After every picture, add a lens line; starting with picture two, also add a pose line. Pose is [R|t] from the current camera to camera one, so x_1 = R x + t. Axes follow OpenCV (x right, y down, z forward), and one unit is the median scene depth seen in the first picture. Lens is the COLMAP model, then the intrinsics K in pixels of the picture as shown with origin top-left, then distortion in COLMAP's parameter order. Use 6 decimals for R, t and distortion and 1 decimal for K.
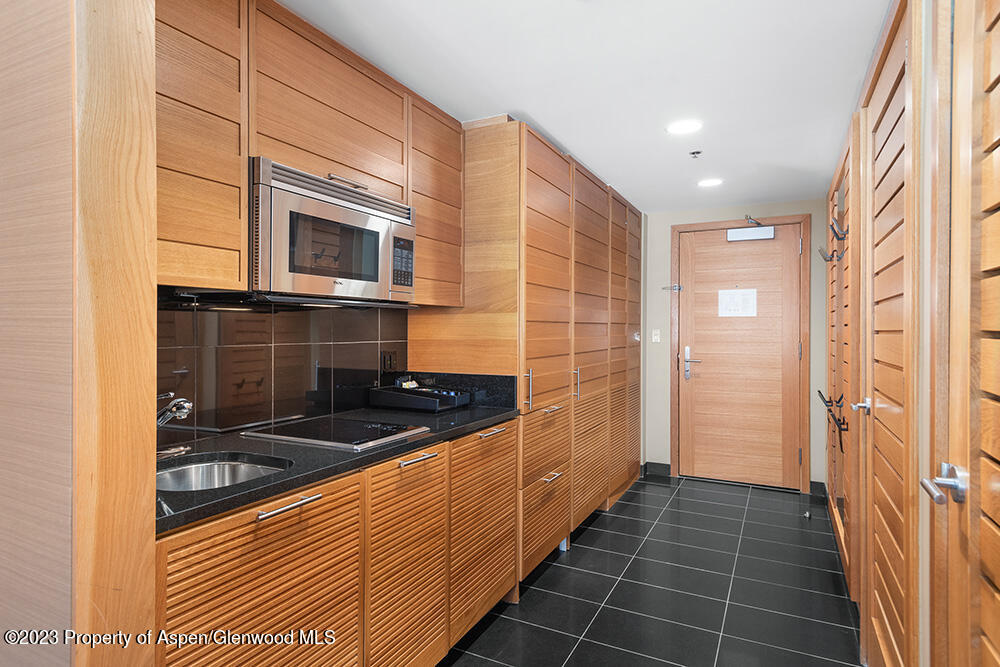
lens RADIAL K [[554.1, 0, 497.6], [0, 554.1, 325.8], [0, 0, 1]] dist [0.023577, -0.001187]
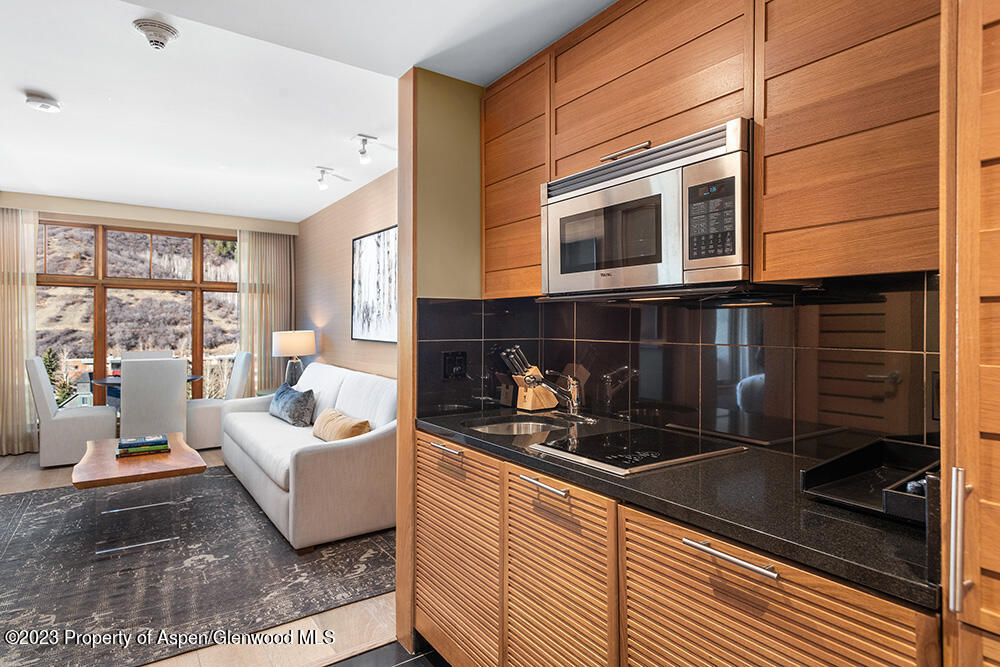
lens RADIAL K [[554.1, 0, 497.6], [0, 554.1, 325.8], [0, 0, 1]] dist [0.023577, -0.001187]
pose [[-0.481019, -0.001476, -0.876709, 0.381220], [0.000912, 0.999997, -0.002184, 0.004535], [0.876710, -0.001850, -0.481016, 0.838586]]
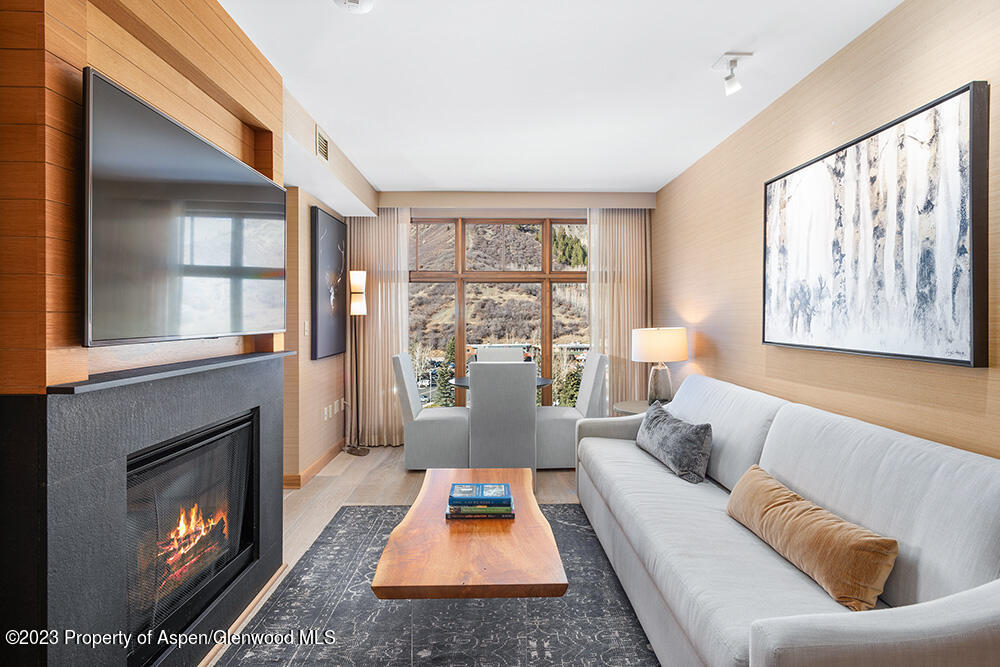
lens RADIAL K [[503.2, 0, 501.6], [0, 503.2, 320.8], [0, 0, 1]] dist [0.011813, 0.000462]
pose [[-0.882335, 0.002221, -0.470617, -0.010988], [0.003316, 0.999993, -0.001498, -0.001077], [0.470610, -0.002882, -0.882337, 0.220456]]
